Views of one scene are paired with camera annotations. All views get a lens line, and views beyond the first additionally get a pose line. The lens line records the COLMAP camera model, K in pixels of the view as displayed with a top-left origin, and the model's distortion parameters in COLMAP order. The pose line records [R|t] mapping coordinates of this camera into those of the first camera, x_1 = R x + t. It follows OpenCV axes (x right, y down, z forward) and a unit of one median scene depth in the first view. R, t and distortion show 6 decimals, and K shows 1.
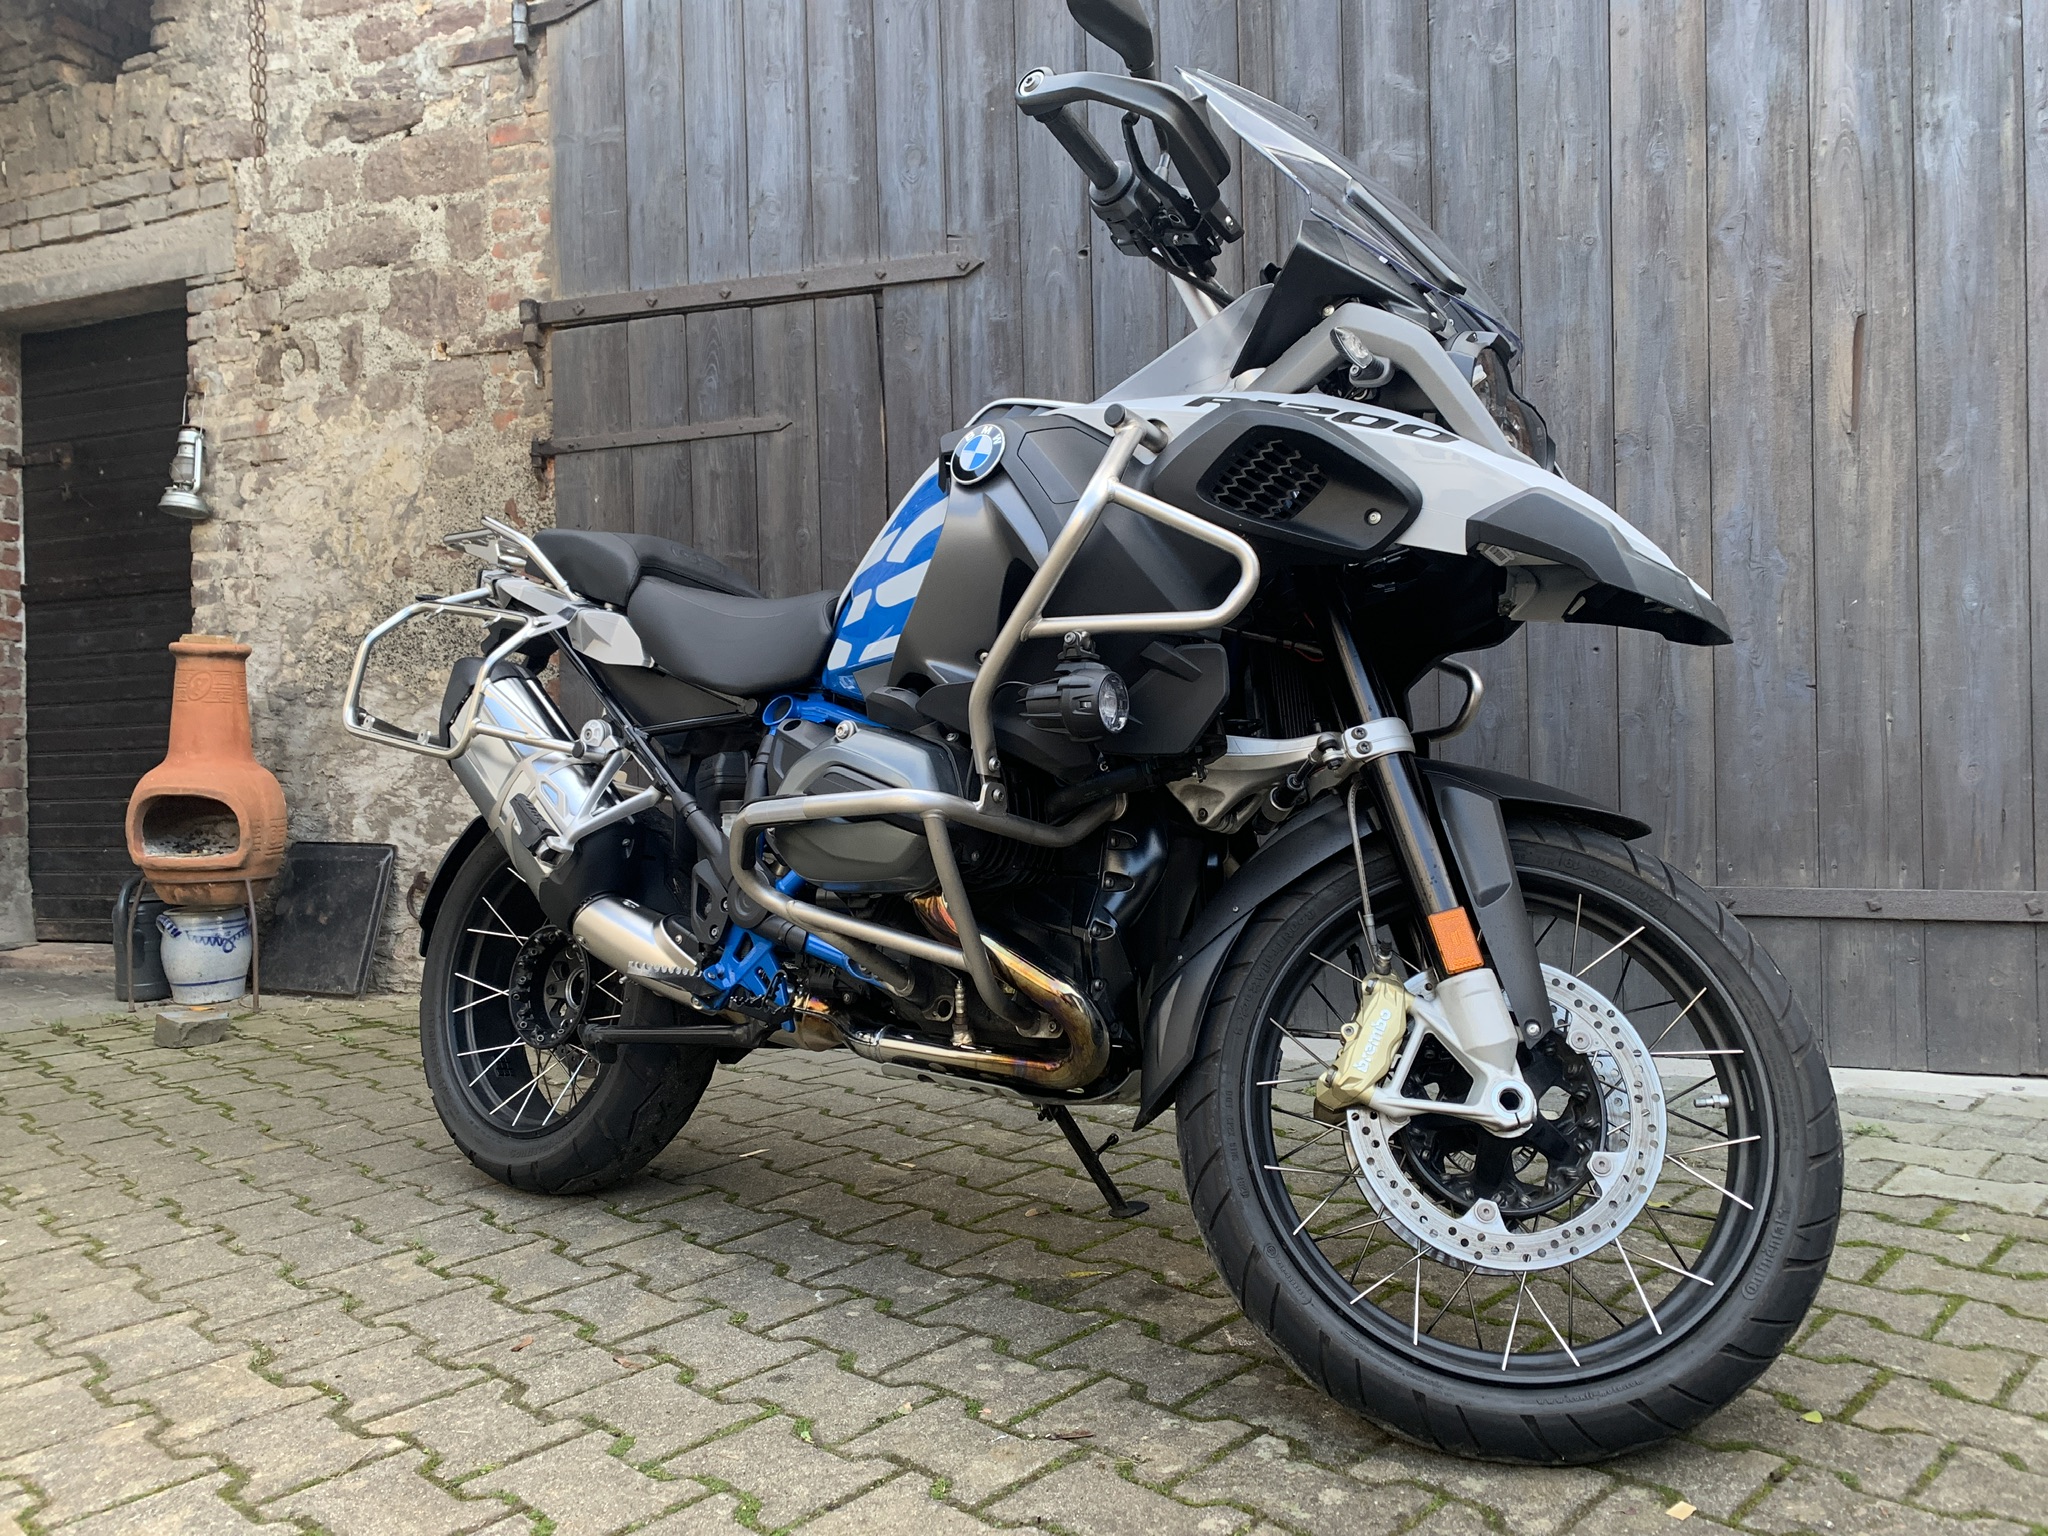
lens RADIAL K [[1572.1, 0, 1022.2], [0, 1572.1, 756.0], [0, 0, 1]] dist [0.008919, 0.005581]
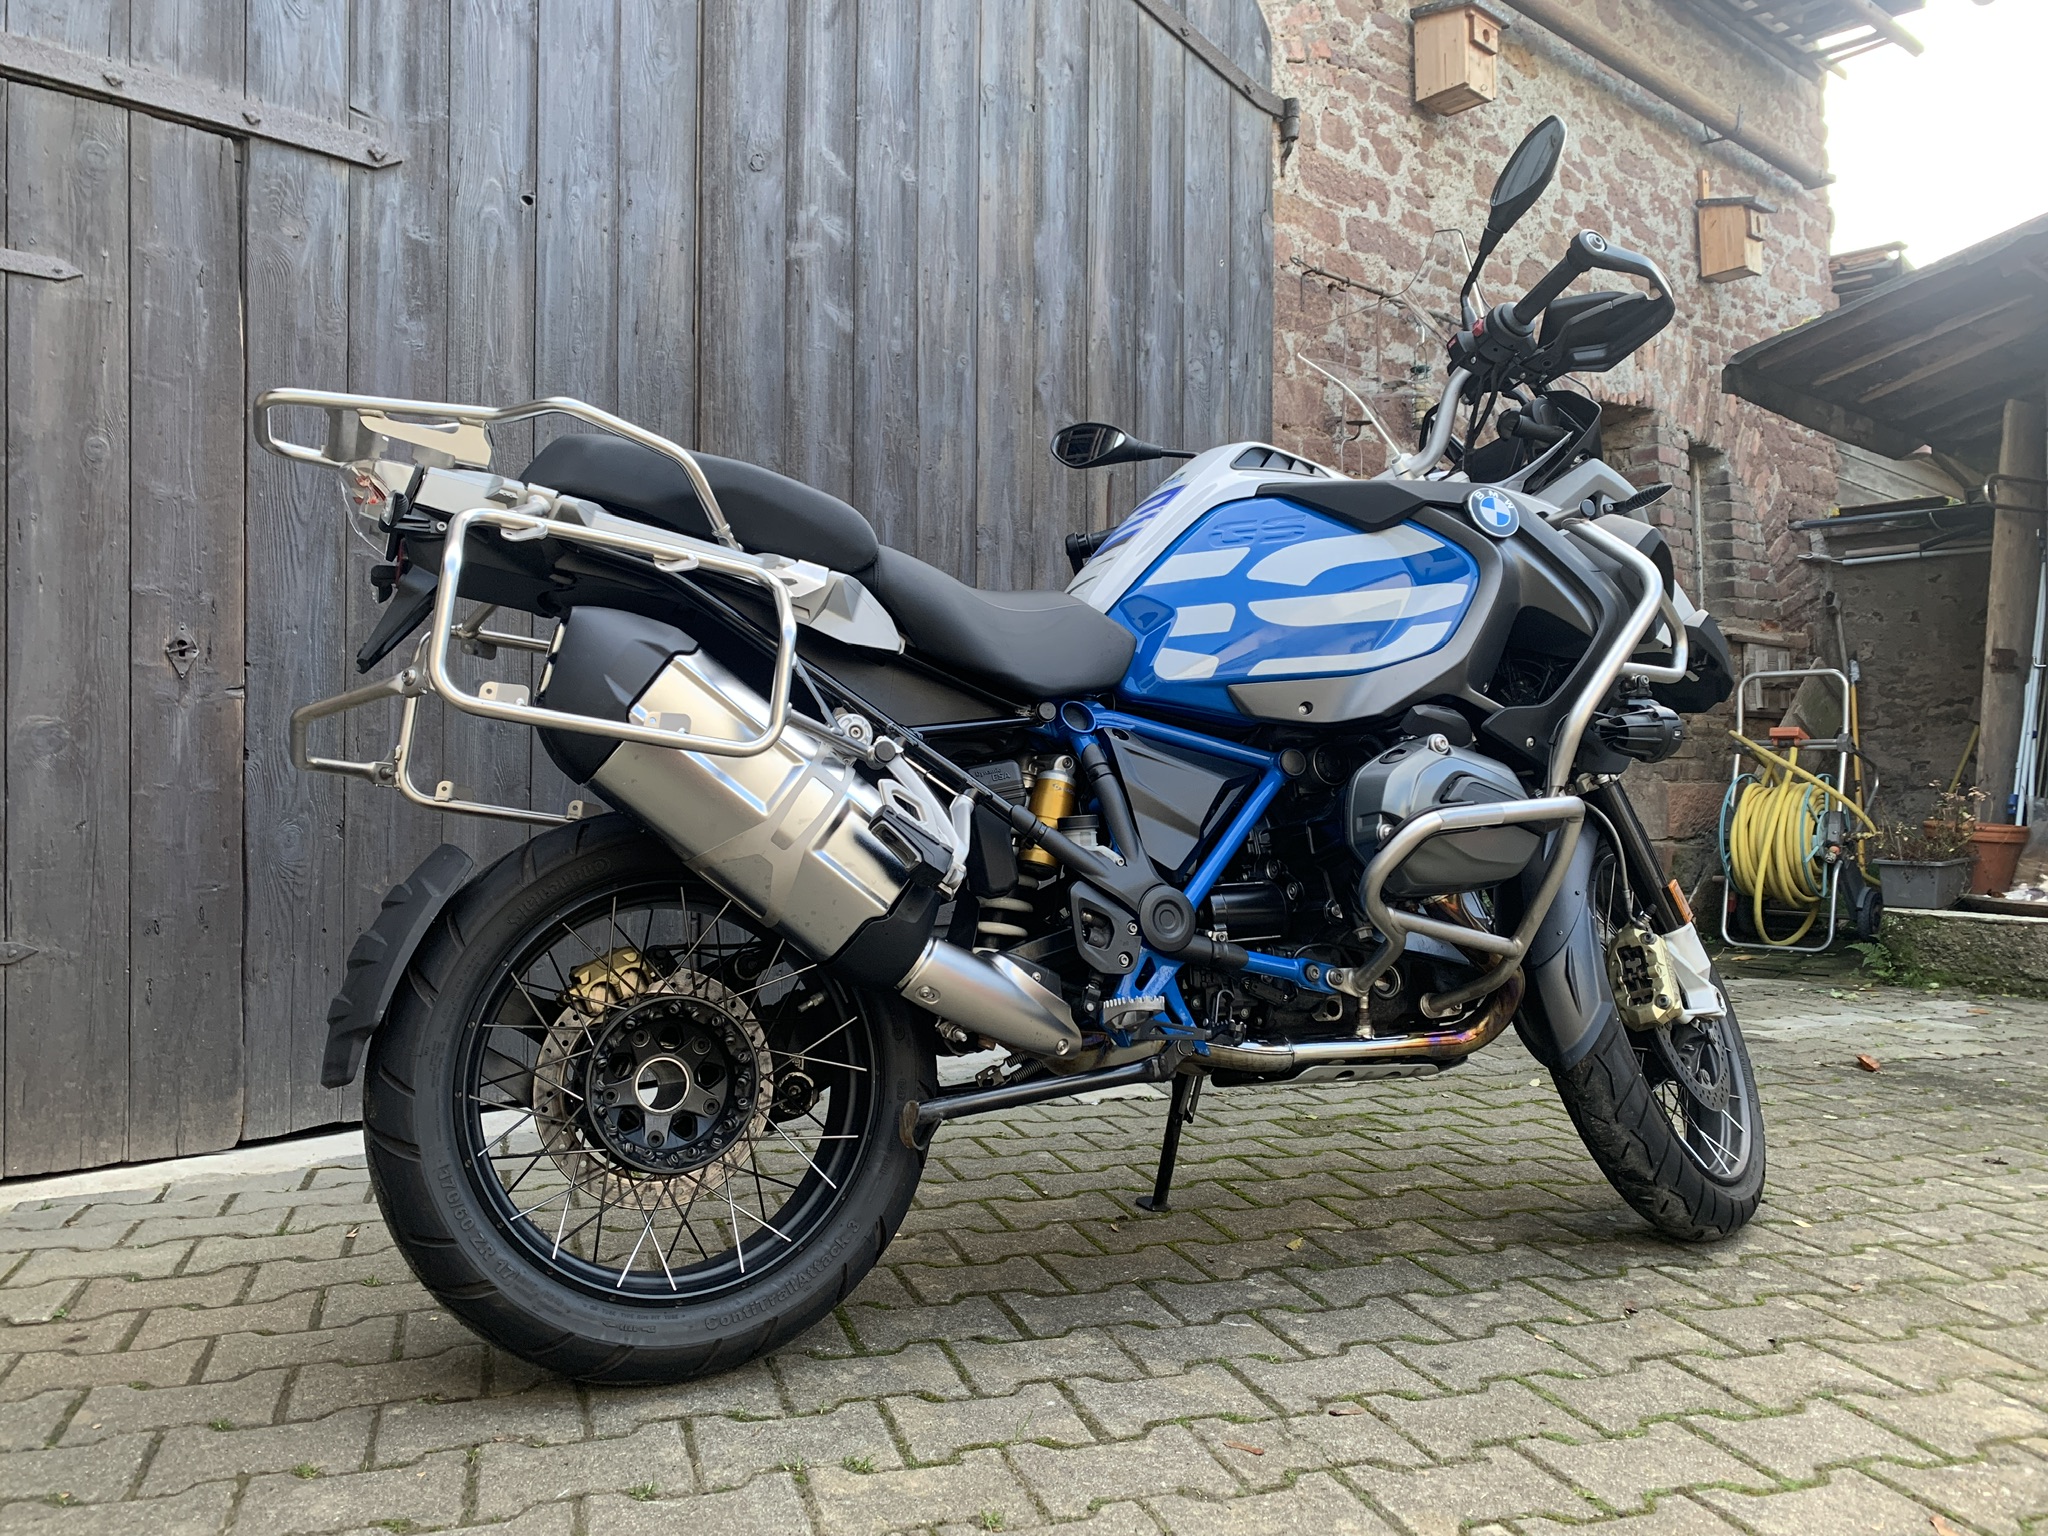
lens RADIAL K [[1575.1, 0, 1027.4], [0, 1575.1, 753.2], [0, 0, 1]] dist [0.007419, 0.008744]
pose [[0.476414, 0.040543, 0.878286, -0.882163], [-0.005710, 0.999058, -0.043021, 0.028527], [-0.879203, 0.015481, 0.476196, 0.538400]]
